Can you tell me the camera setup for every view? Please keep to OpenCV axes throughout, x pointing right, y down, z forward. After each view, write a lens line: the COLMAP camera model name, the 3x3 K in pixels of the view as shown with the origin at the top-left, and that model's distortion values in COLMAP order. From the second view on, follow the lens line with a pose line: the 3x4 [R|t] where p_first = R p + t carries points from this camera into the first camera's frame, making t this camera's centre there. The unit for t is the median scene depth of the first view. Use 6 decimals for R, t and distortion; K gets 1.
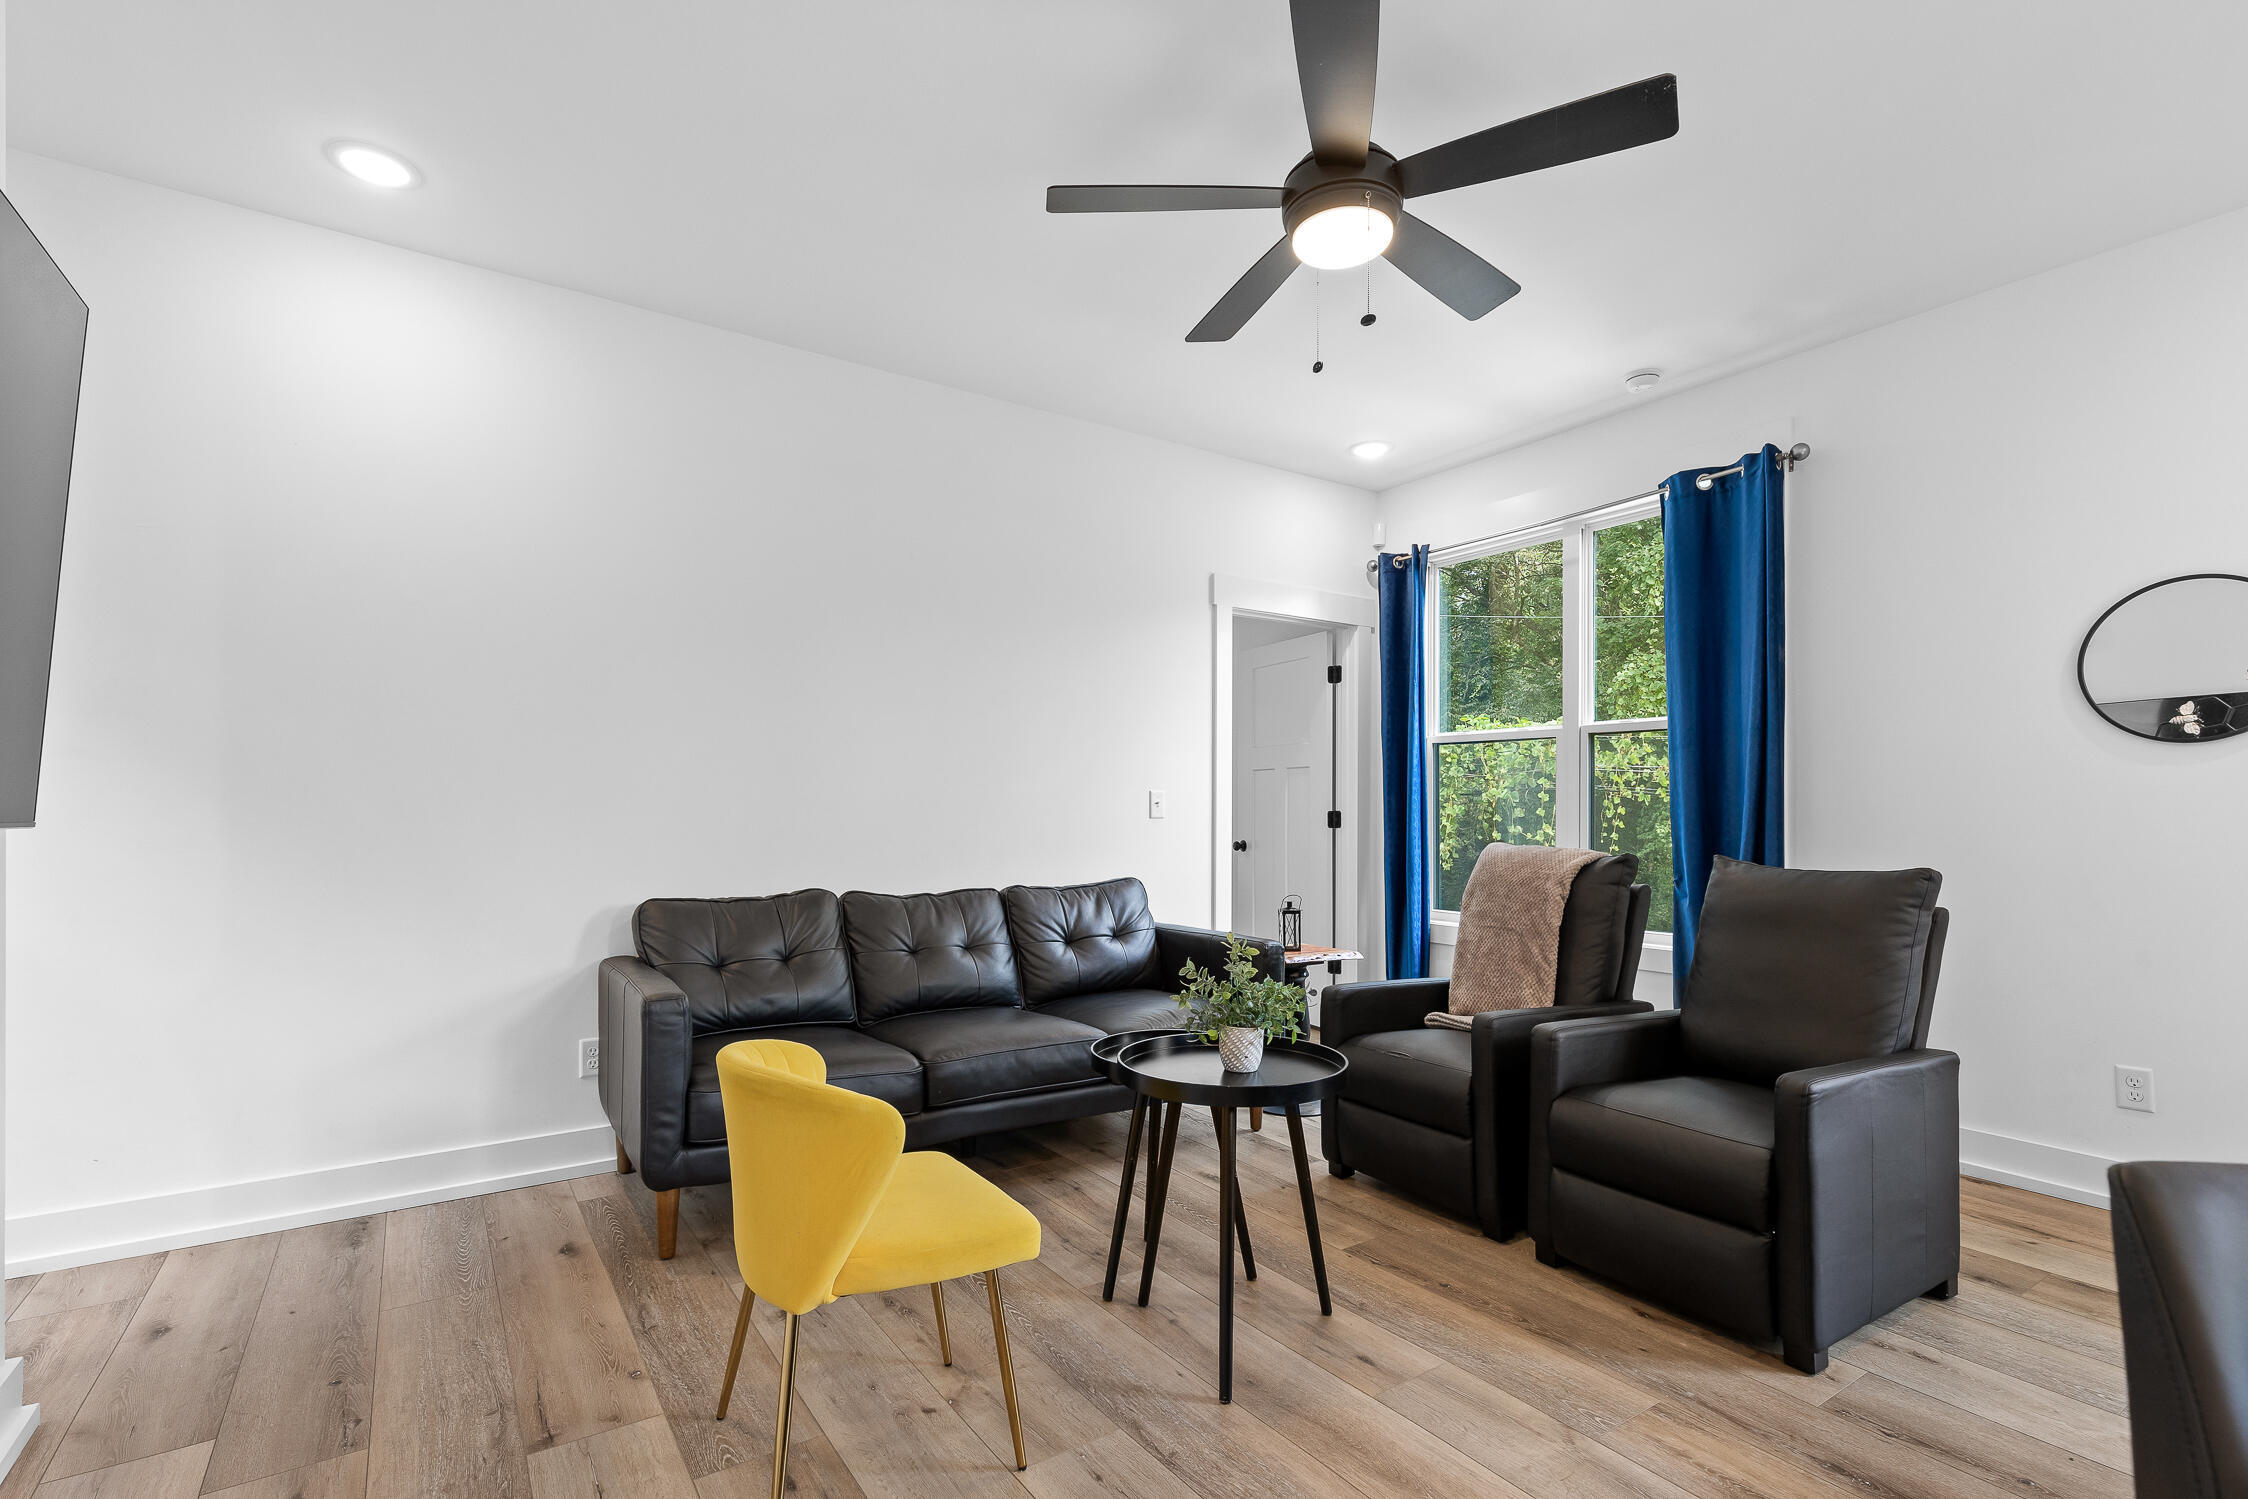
lens RADIAL K [[1023.5, 0, 1111.5], [0, 1023.5, 808.0], [0, 0, 1]] dist [0.007362, -0.000959]
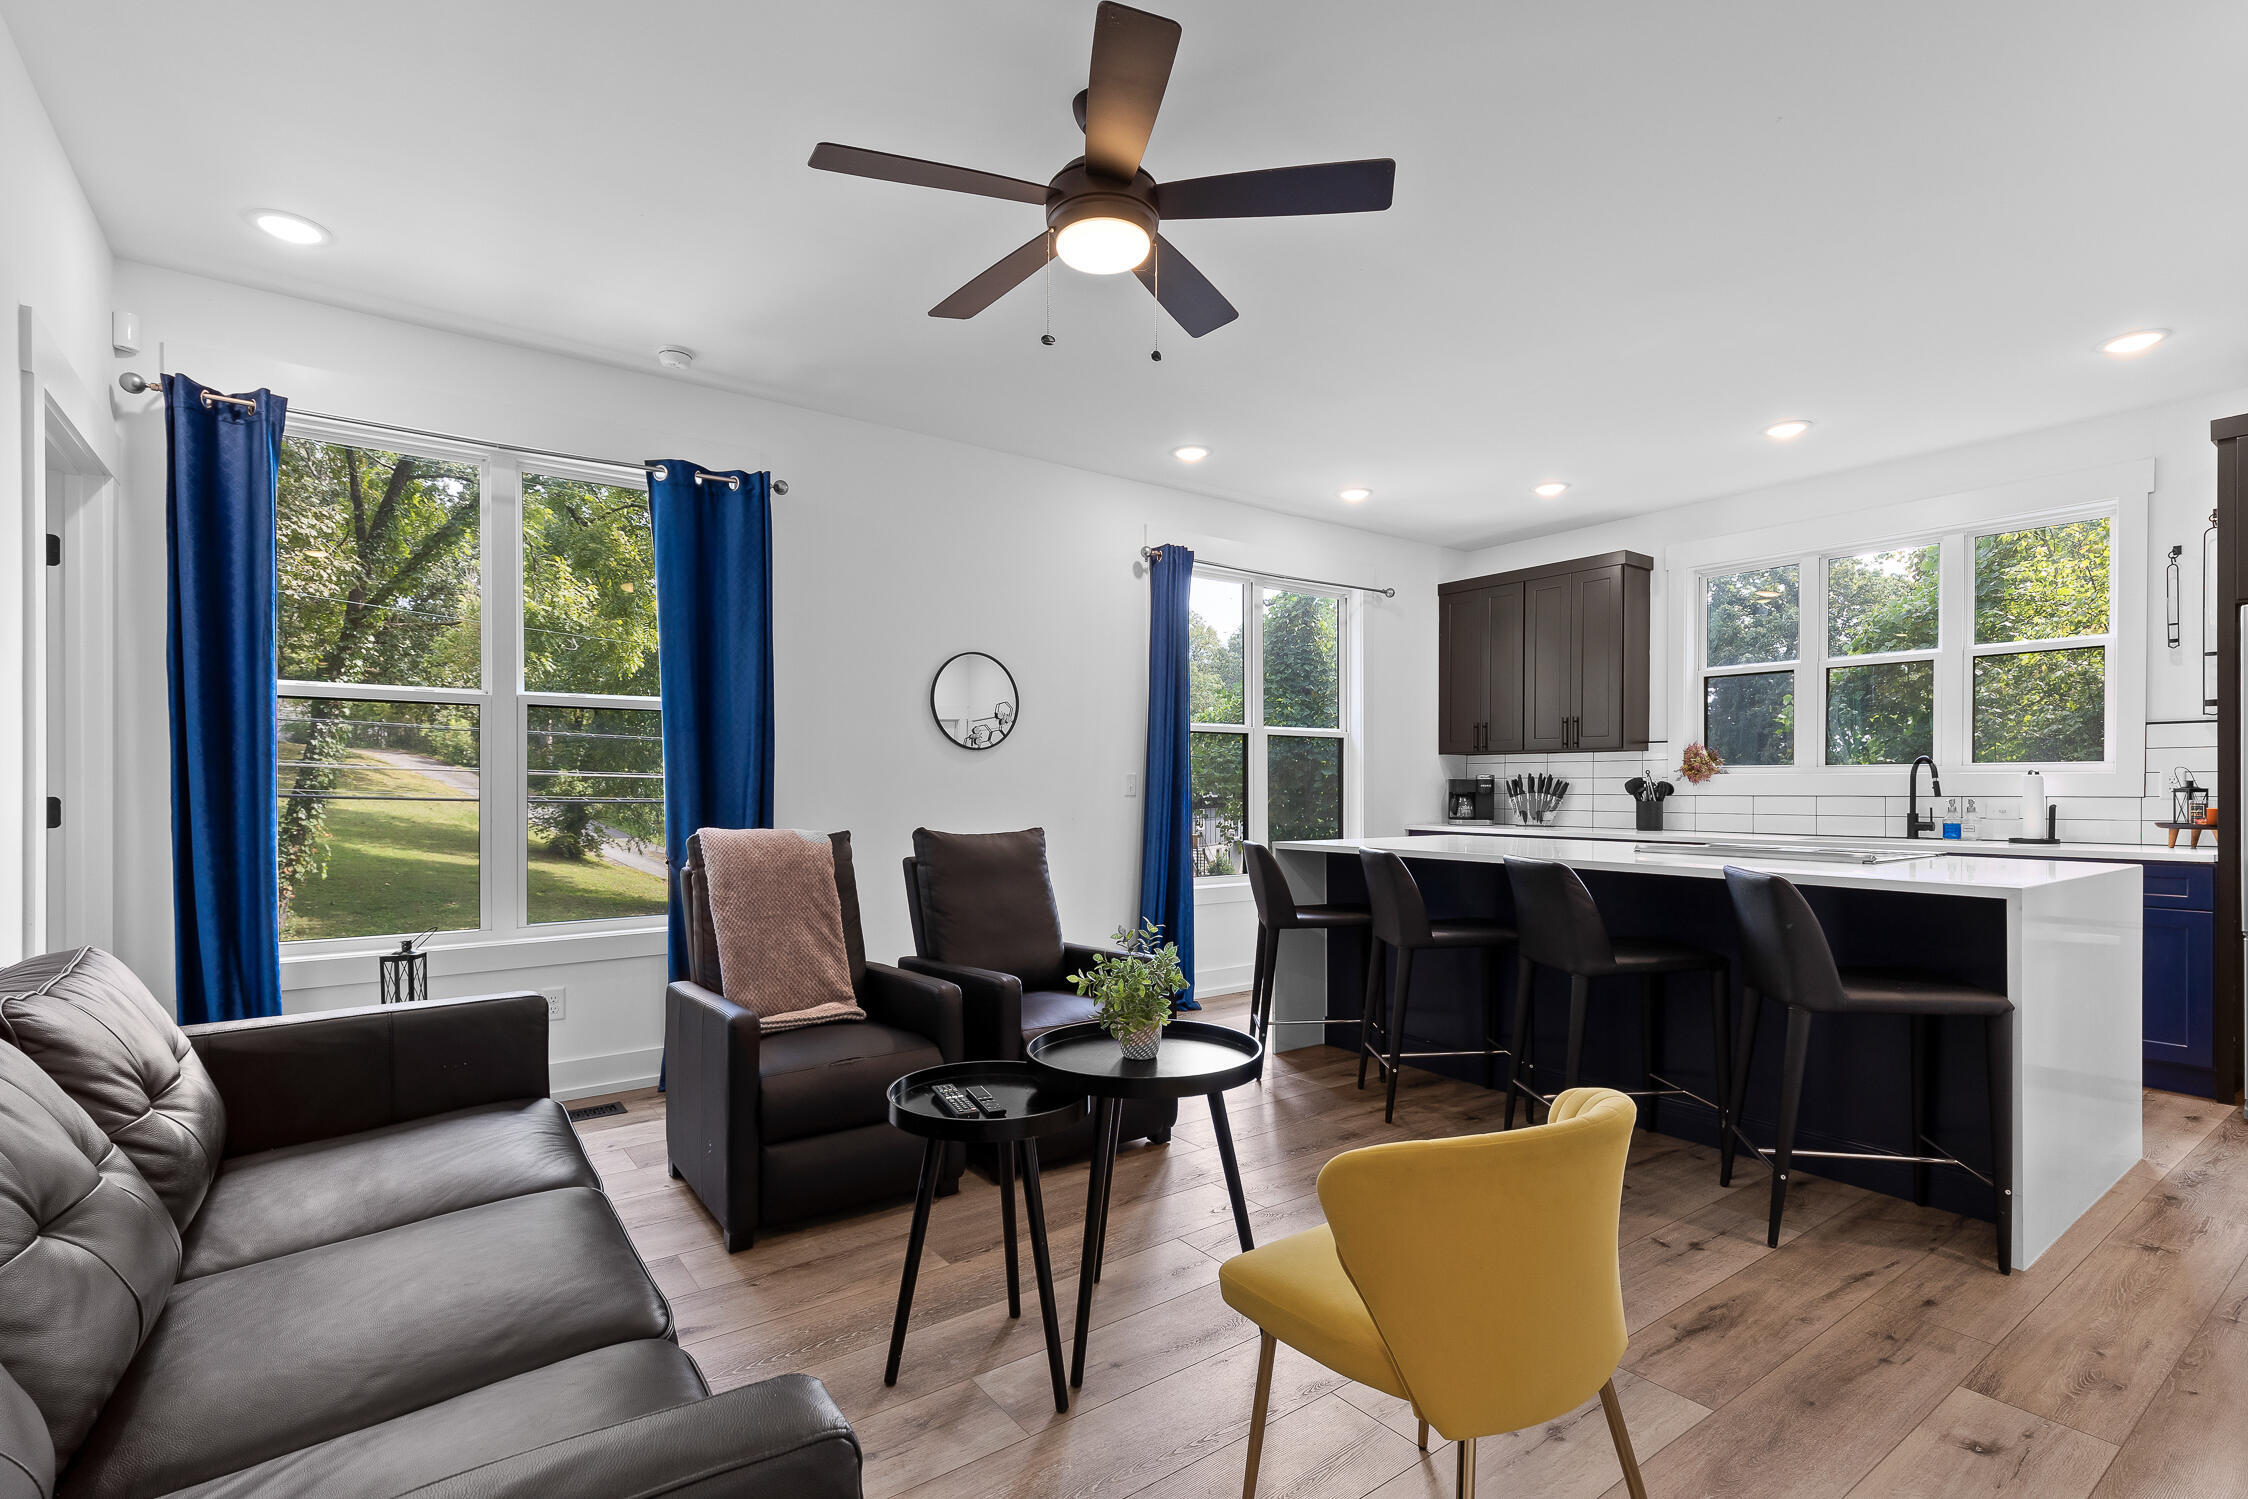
lens RADIAL K [[1023.5, 0, 1134.7], [0, 1023.5, 790.7], [0, 0, 1]] dist [0.007362, -0.000959]
pose [[-0.037060, -0.005283, 0.999299, -0.565366], [0.000375, 0.999986, 0.005300, -0.003901], [-0.999313, 0.000571, -0.037058, 0.686473]]
